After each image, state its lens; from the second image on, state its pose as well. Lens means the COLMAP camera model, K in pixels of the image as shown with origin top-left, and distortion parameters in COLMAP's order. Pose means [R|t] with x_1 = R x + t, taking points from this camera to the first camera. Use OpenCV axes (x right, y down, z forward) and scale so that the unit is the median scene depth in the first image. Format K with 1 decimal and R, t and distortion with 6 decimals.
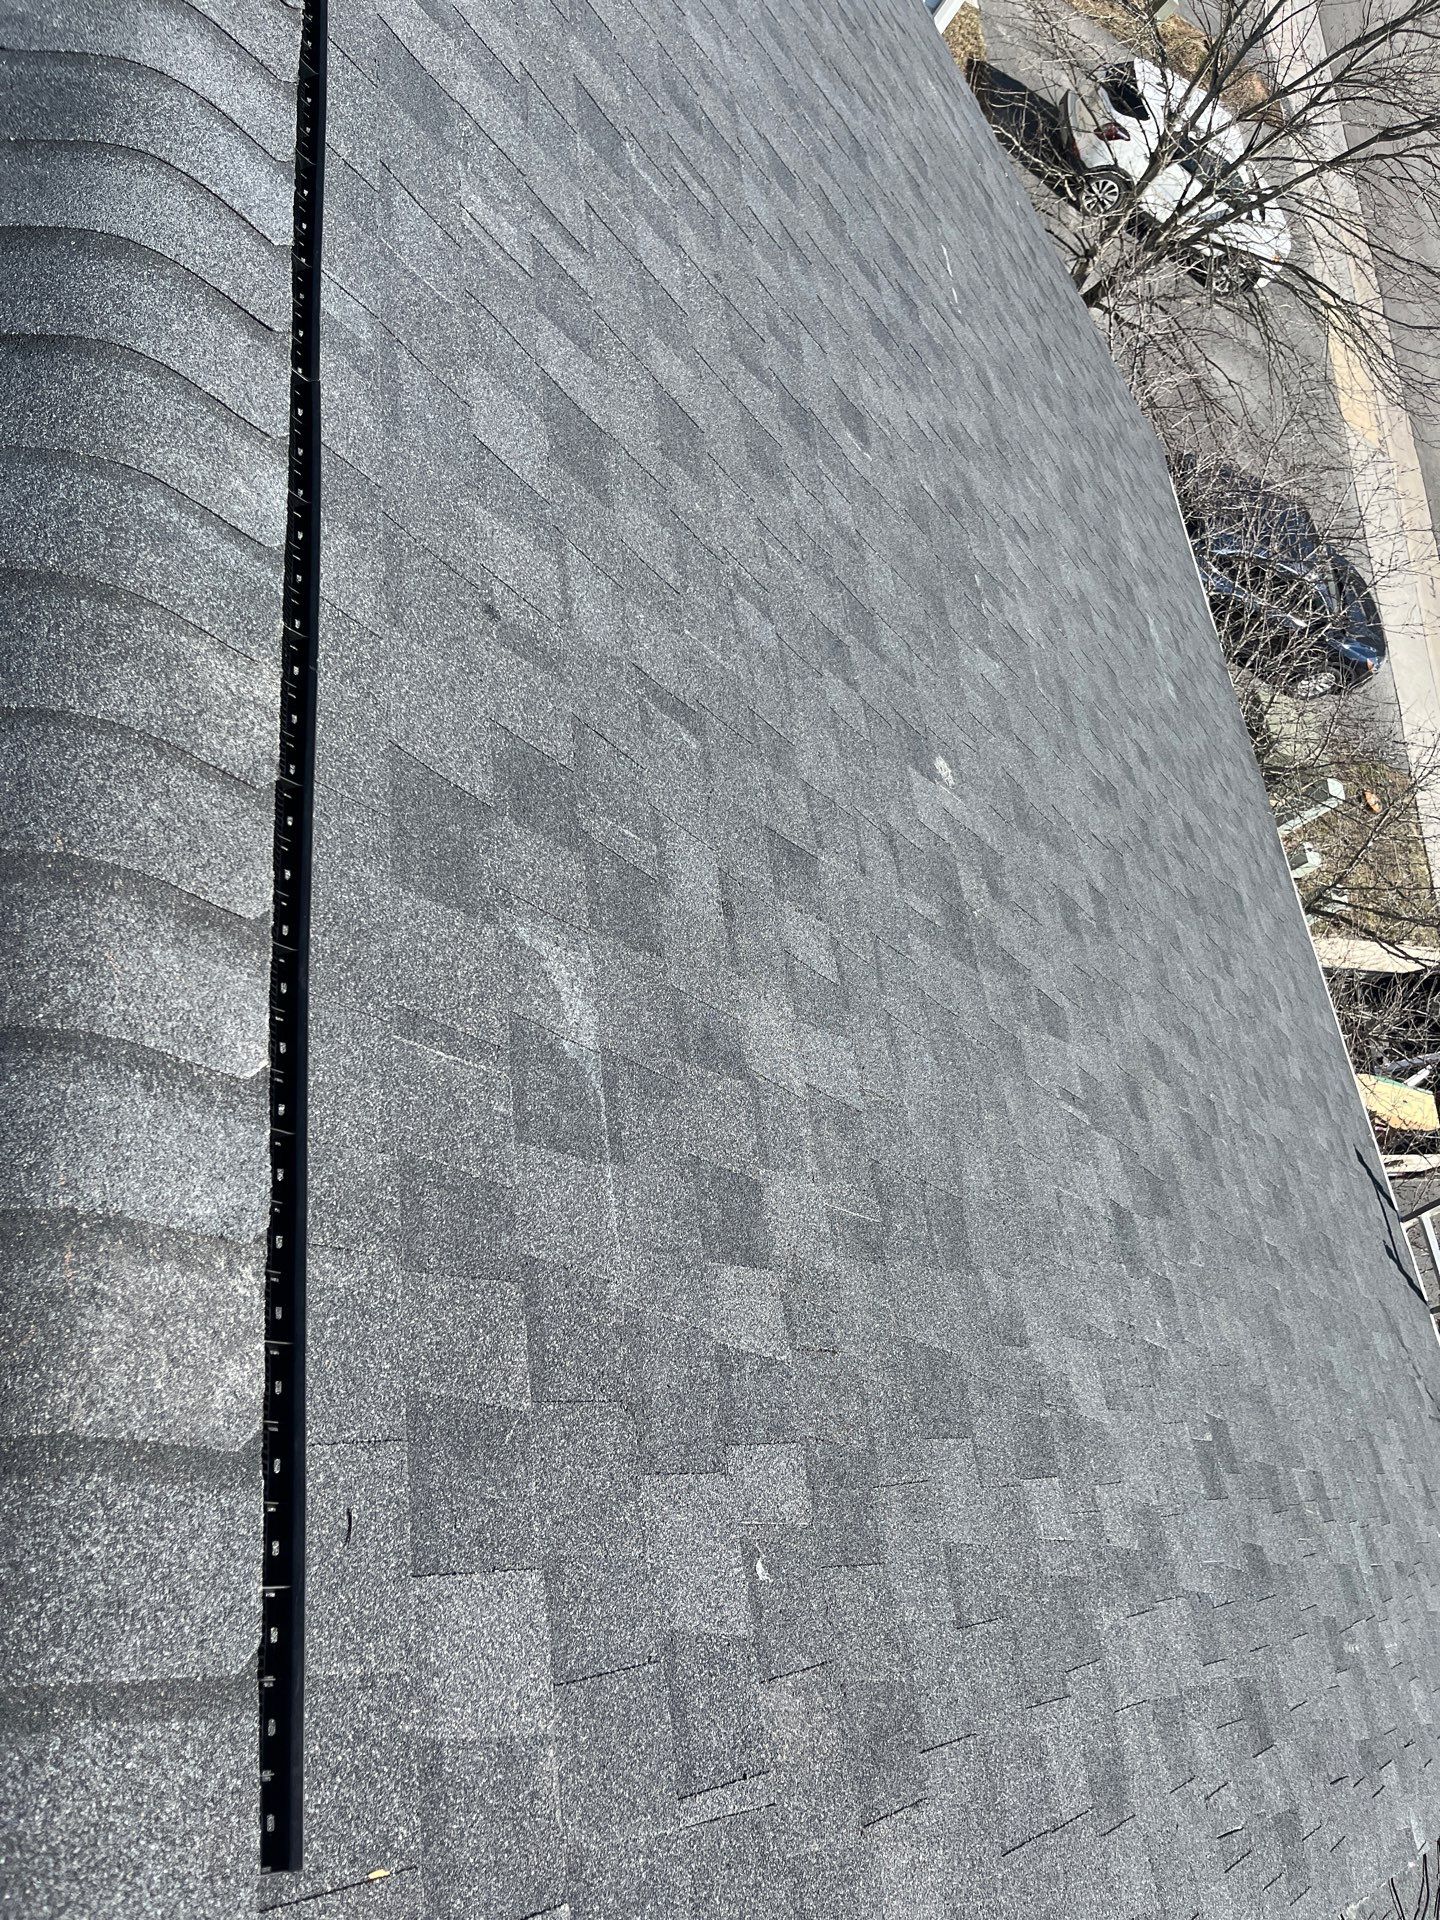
lens RADIAL K [[1393.7, 0, 720.0], [0, 1393.7, 960.0], [0, 0, 1]] dist [0.069534, -0.104229]
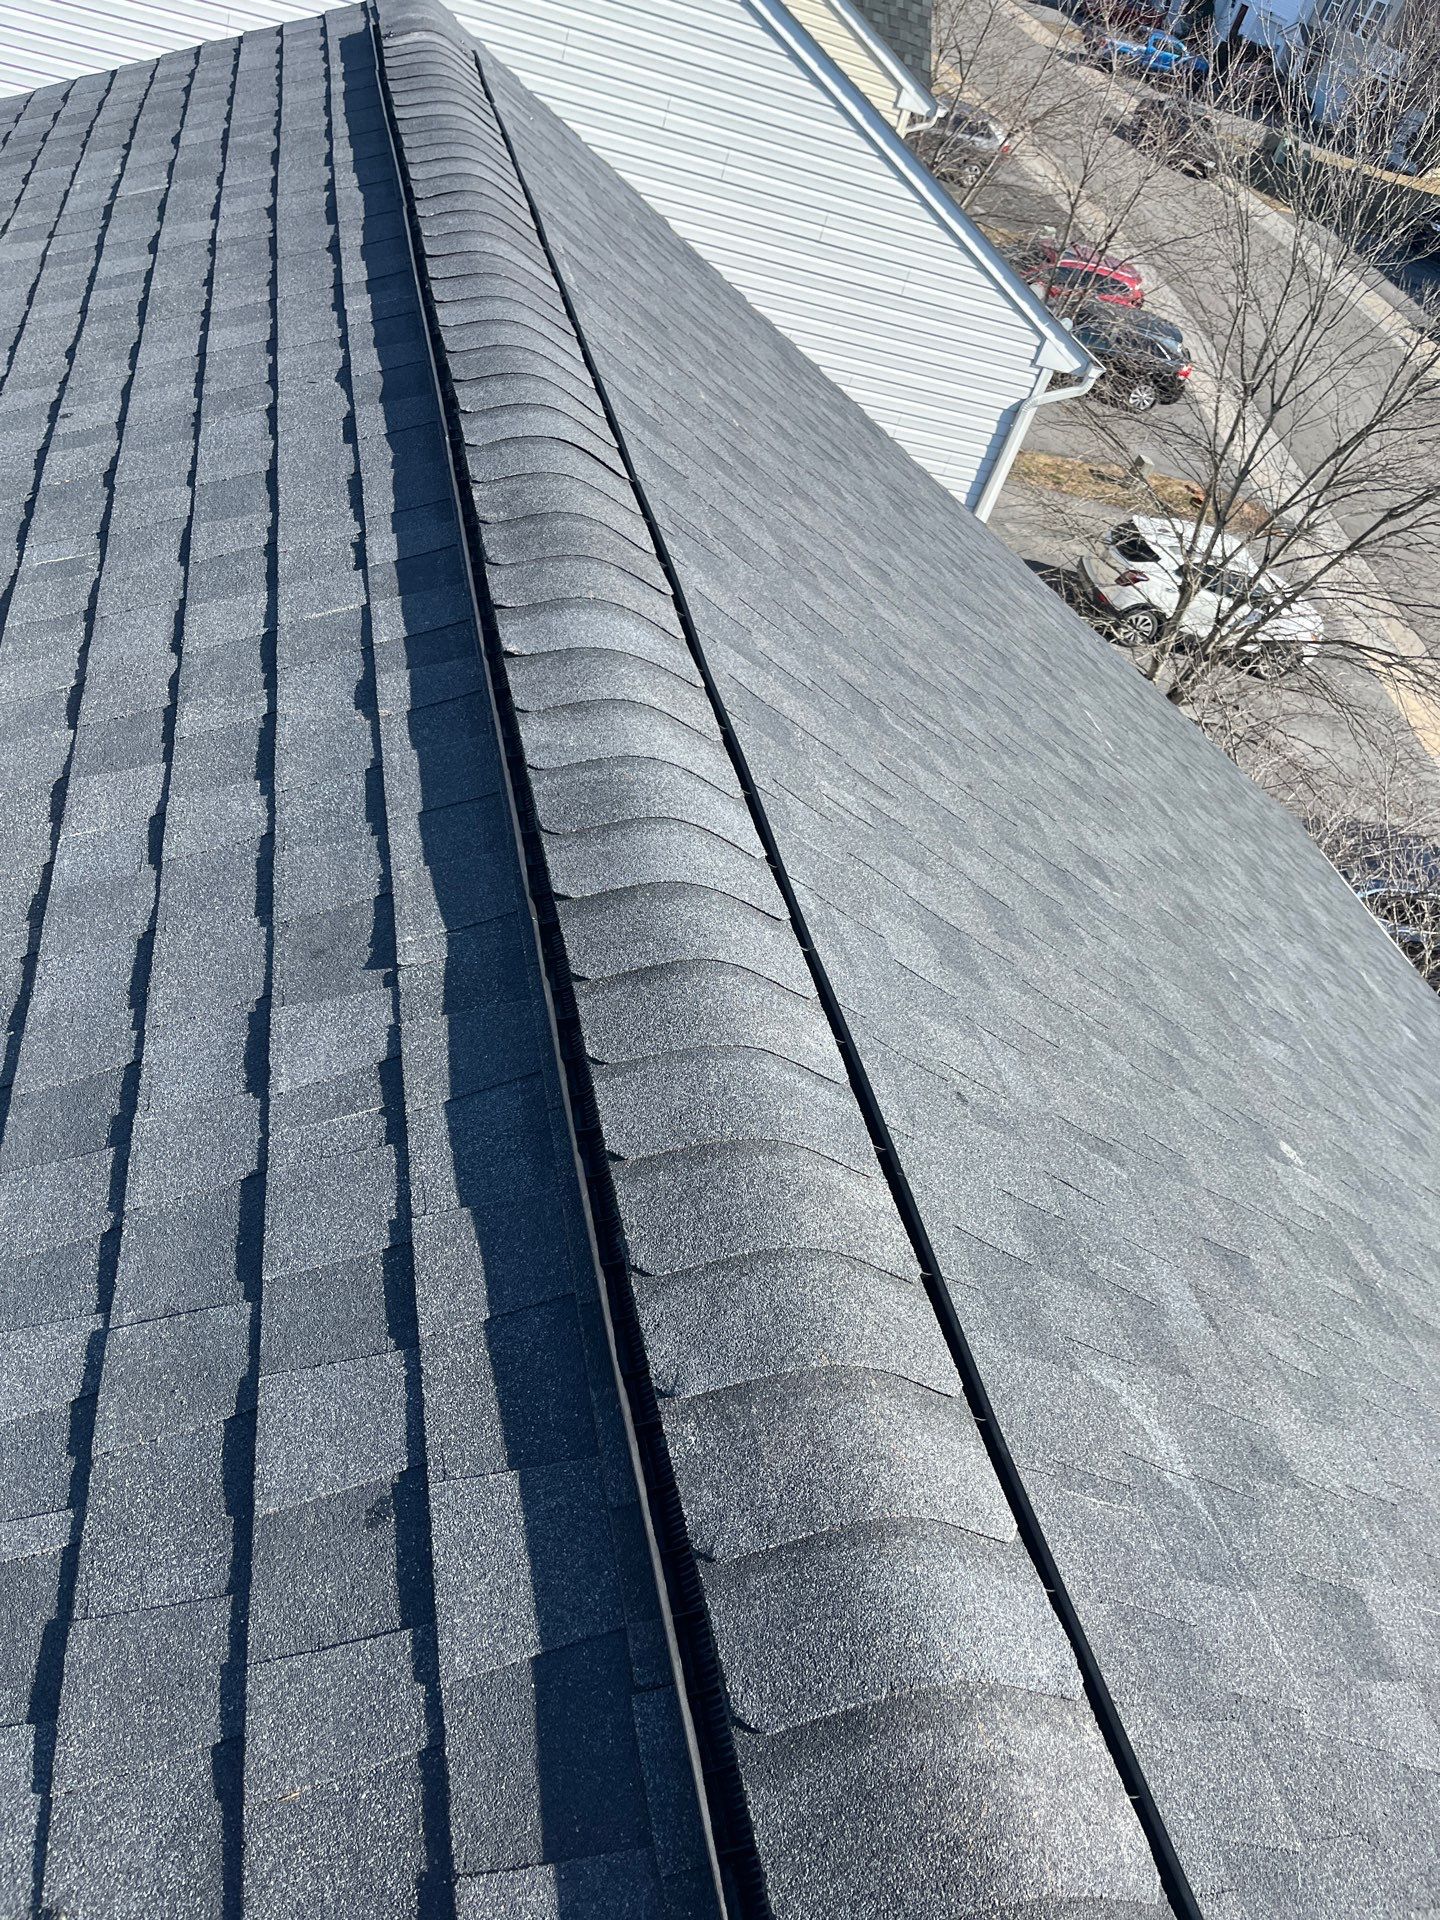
lens RADIAL K [[1393.7, 0, 720.0], [0, 1393.7, 960.0], [0, 0, 1]] dist [0.069534, -0.104229]
pose [[0.970923, -0.225947, -0.079097, -0.147092], [0.188919, 0.926115, -0.326528, -0.009145], [0.147031, 0.302091, 0.941872, -0.090026]]
